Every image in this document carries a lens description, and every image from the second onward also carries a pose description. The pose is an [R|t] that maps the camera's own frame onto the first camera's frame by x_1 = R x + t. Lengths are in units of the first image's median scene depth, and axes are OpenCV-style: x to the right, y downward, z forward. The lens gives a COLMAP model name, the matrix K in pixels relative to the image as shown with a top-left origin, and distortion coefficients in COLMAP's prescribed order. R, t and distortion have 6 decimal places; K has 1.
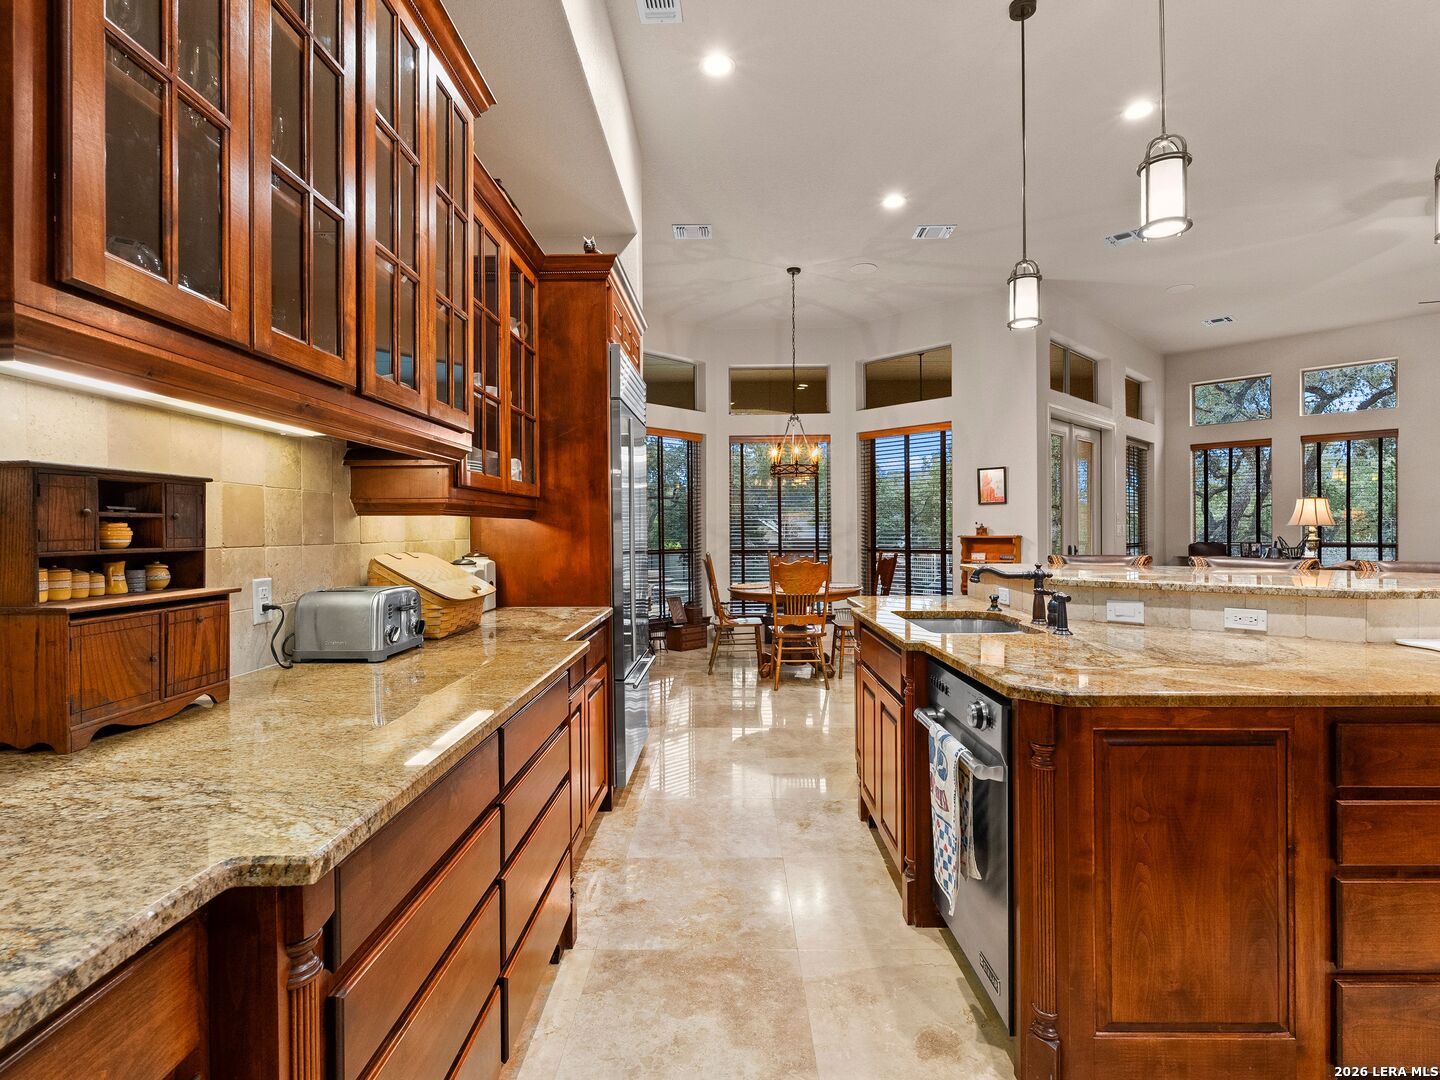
lens RADIAL K [[718.4, 0, 723.5], [0, 718.4, 526.4], [0, 0, 1]] dist [-0.003964, 0.001559]
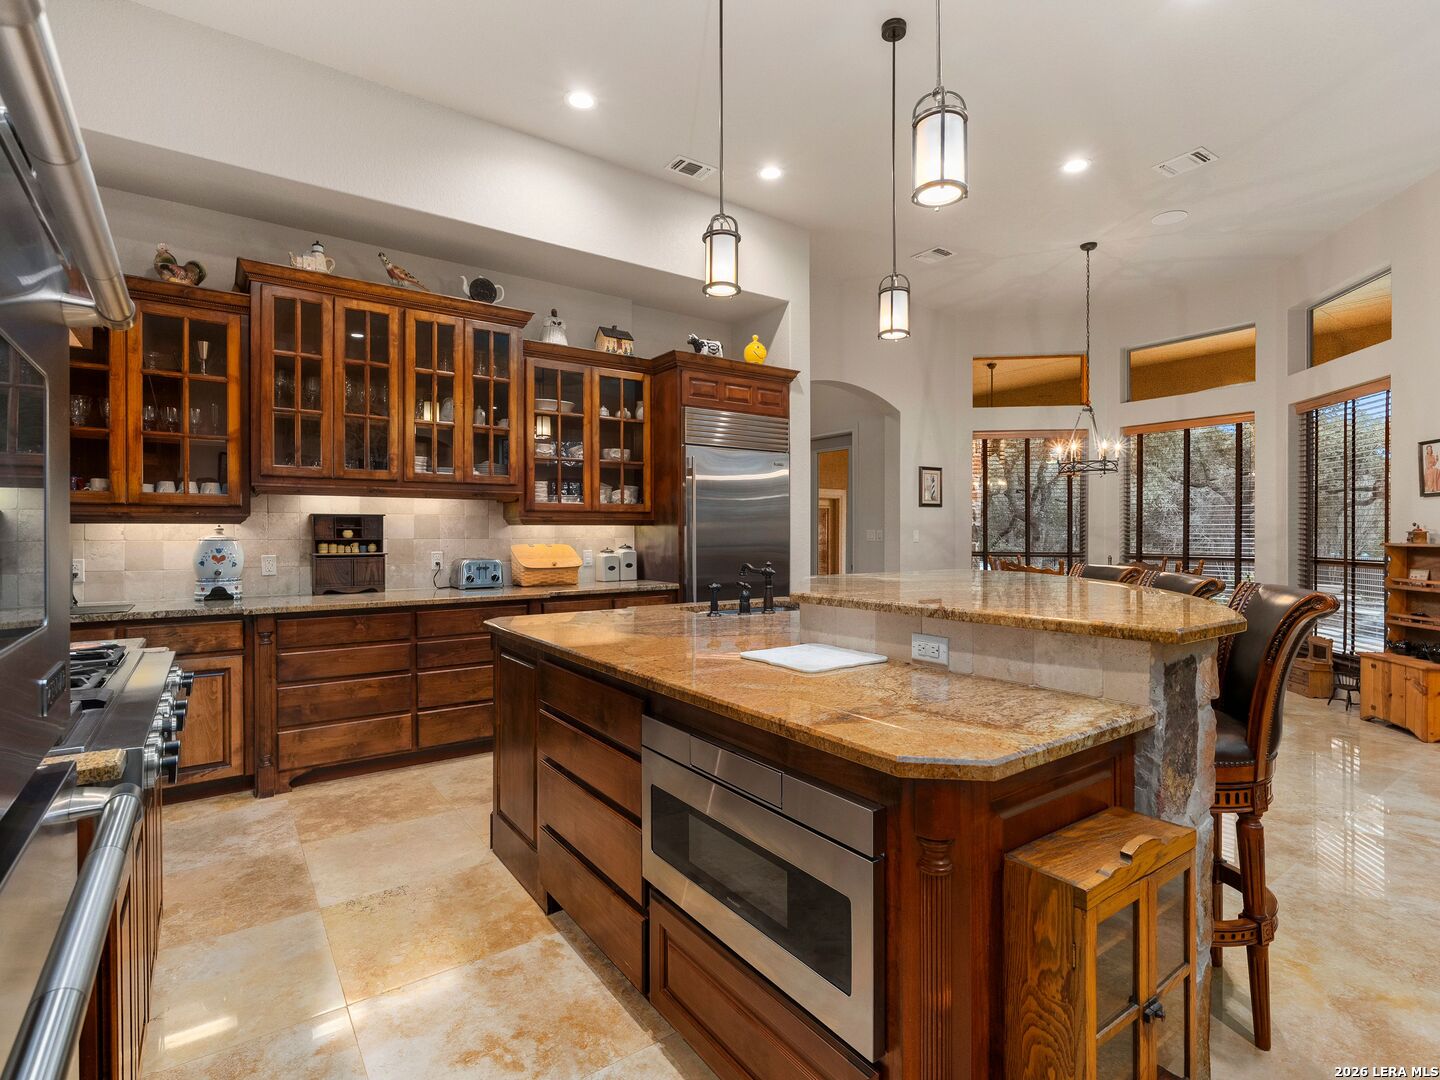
lens RADIAL K [[718.4, 0, 722.7], [0, 718.4, 535.3], [0, 0, 1]] dist [-0.003964, 0.001559]
pose [[0.590295, 0.007549, -0.807152, 0.590603], [0.001128, 0.999948, 0.010176, -0.002737], [0.807187, -0.006917, 0.590256, 0.099181]]
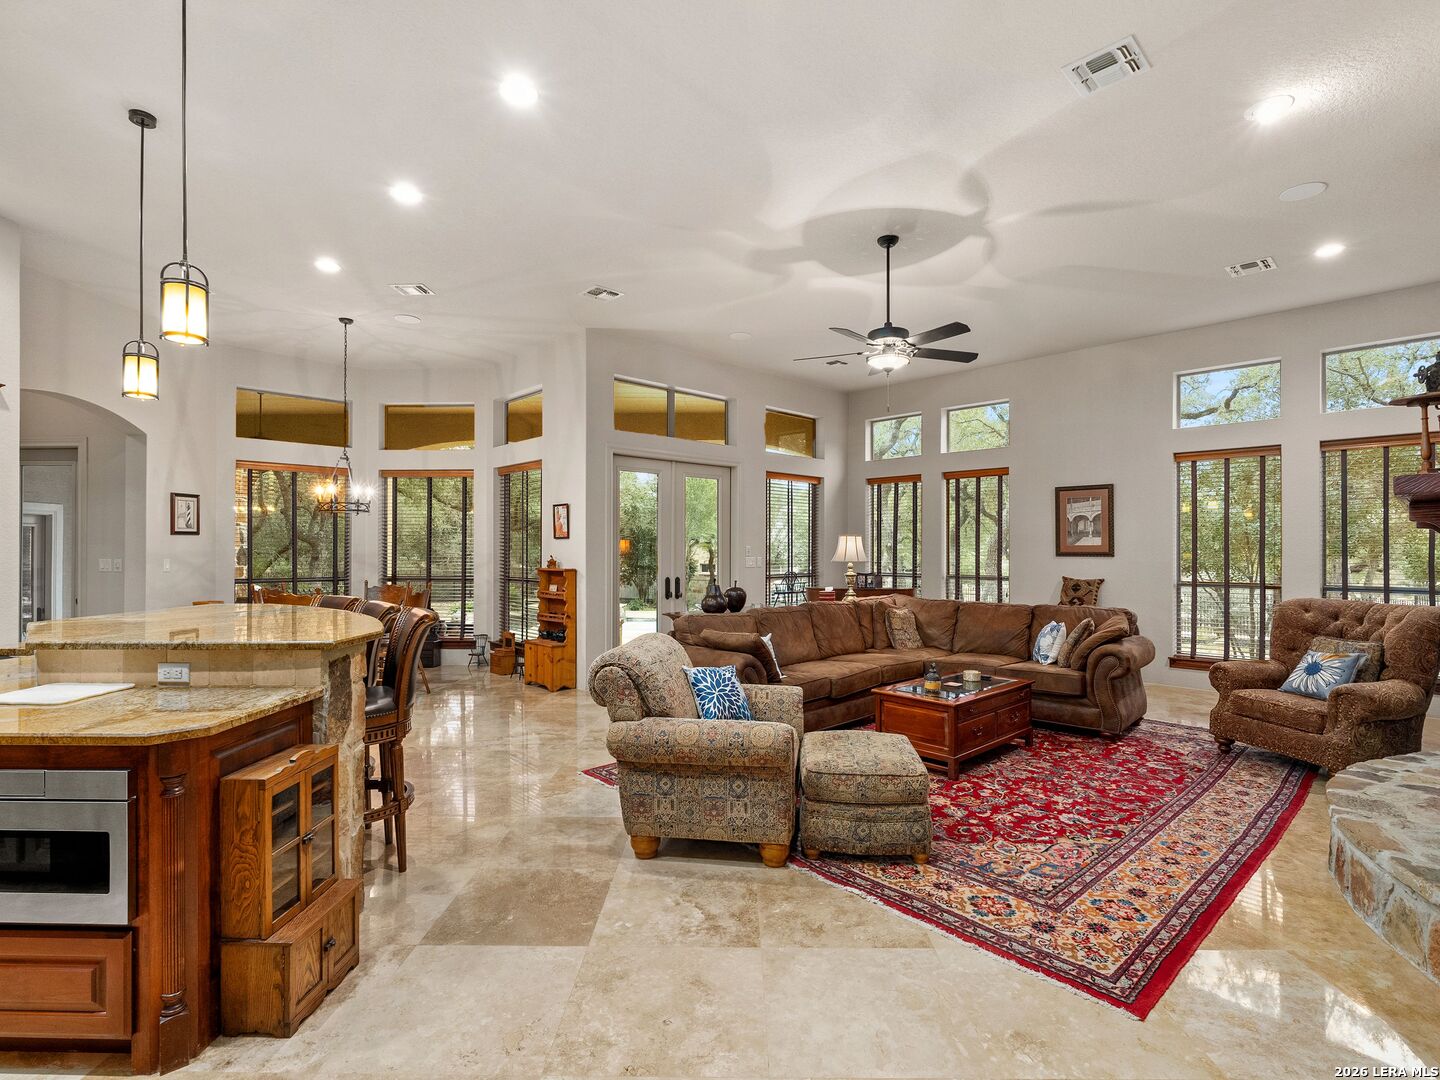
lens RADIAL K [[704.7, 0, 725.2], [0, 704.7, 545.2], [0, 0, 1]] dist [-0.002274, -0.002285]
pose [[0.999958, 0.005856, -0.007041, 0.713550], [-0.005855, 0.999983, 0.000191, -0.026324], [0.007042, -0.000150, 0.999975, -0.049334]]
